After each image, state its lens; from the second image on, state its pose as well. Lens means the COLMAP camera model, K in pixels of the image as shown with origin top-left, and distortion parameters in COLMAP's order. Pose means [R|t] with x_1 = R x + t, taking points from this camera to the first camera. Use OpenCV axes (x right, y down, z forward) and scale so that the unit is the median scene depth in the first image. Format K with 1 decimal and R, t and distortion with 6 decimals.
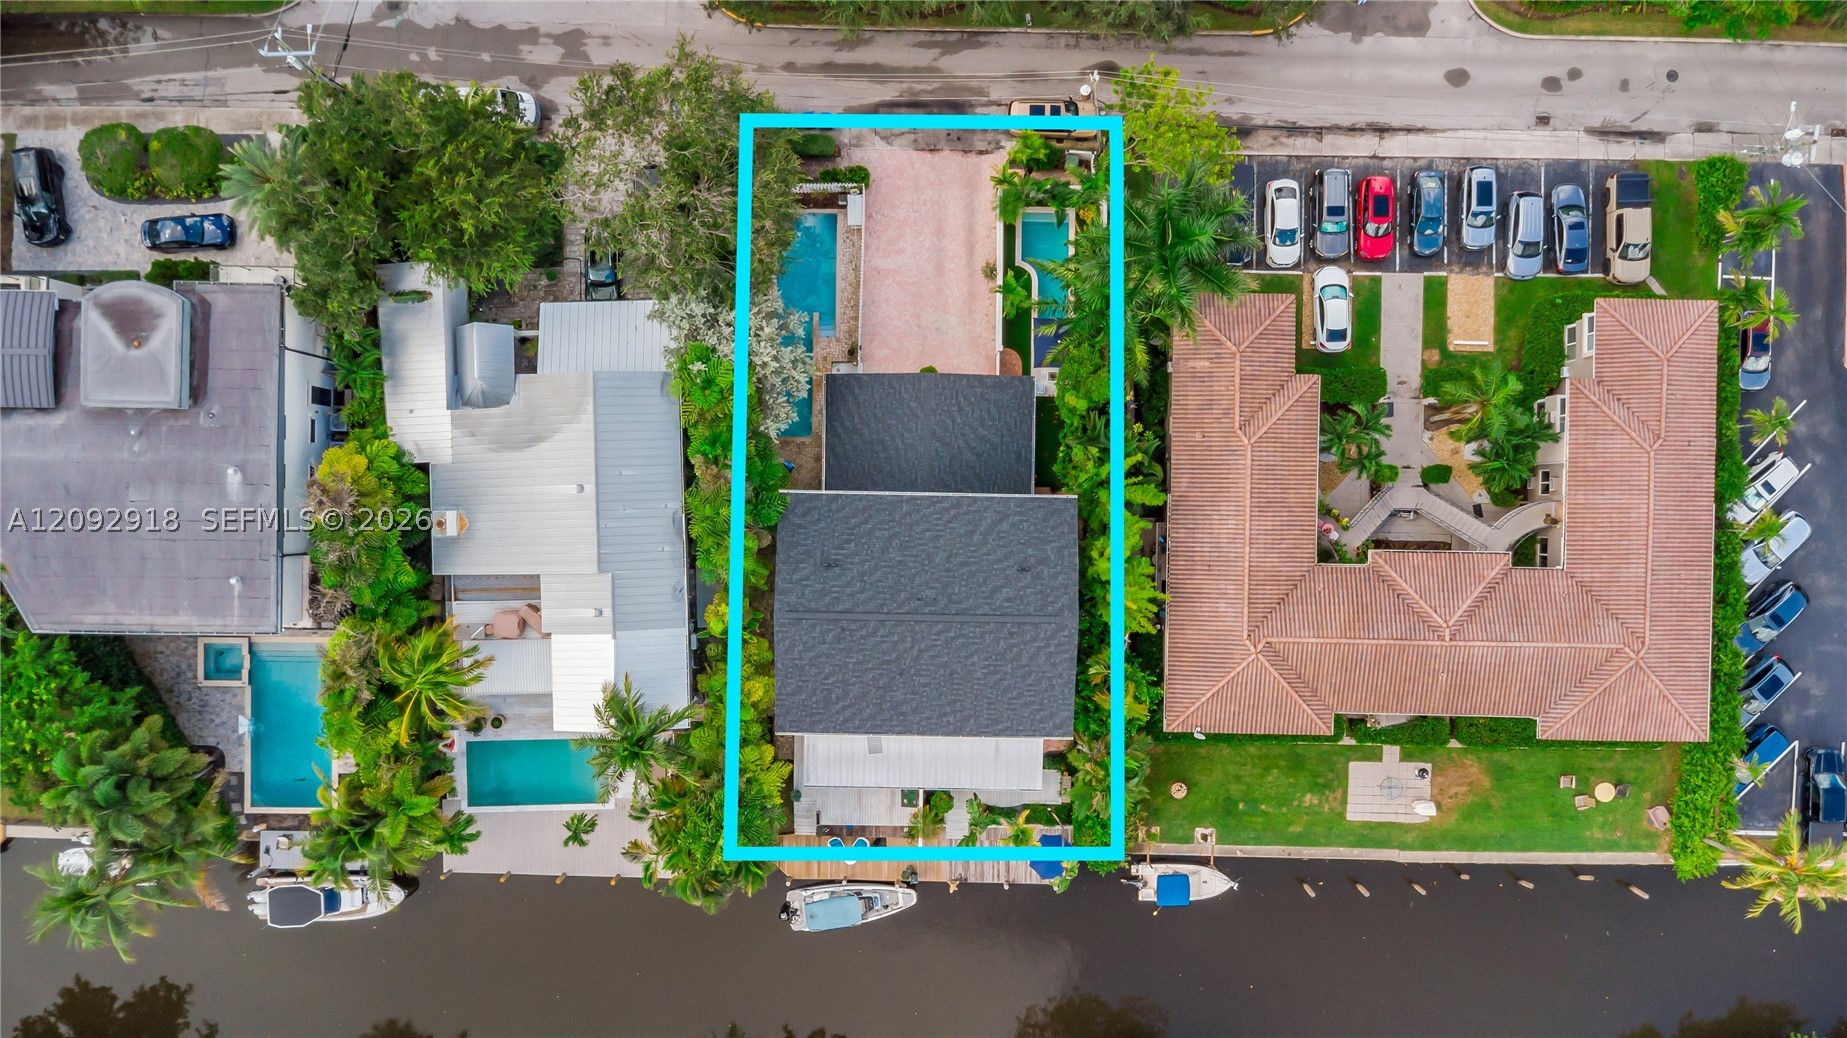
lens RADIAL K [[1337.6, 0, 923.5], [0, 1337.6, 519.0], [0, 0, 1]] dist [0.033722, -0.037116]
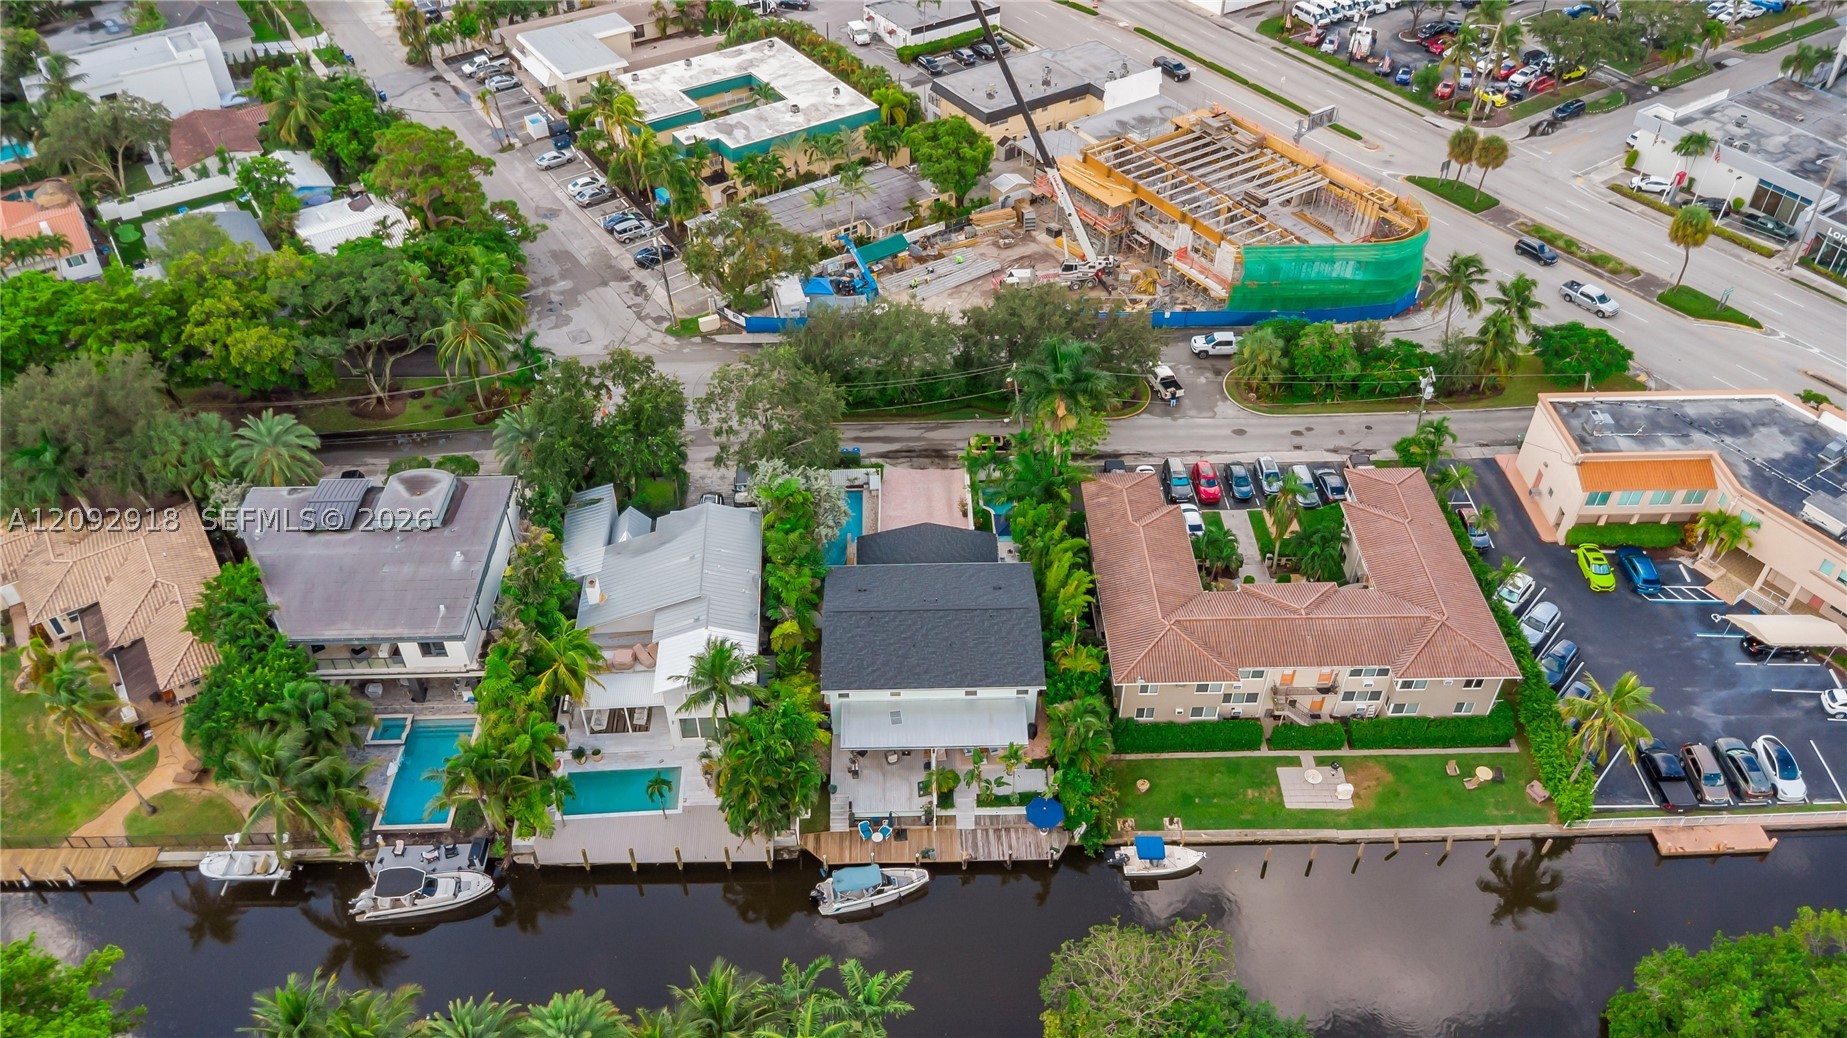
lens RADIAL K [[1333.7, 0, 923.5], [0, 1333.7, 519.0], [0, 0, 1]] dist [0.034596, -0.054982]
pose [[0.999196, -0.030076, 0.026517, -0.036571], [0.039700, 0.649375, -0.759431, 0.973259], [0.005621, 0.759873, 0.650047, 0.015174]]
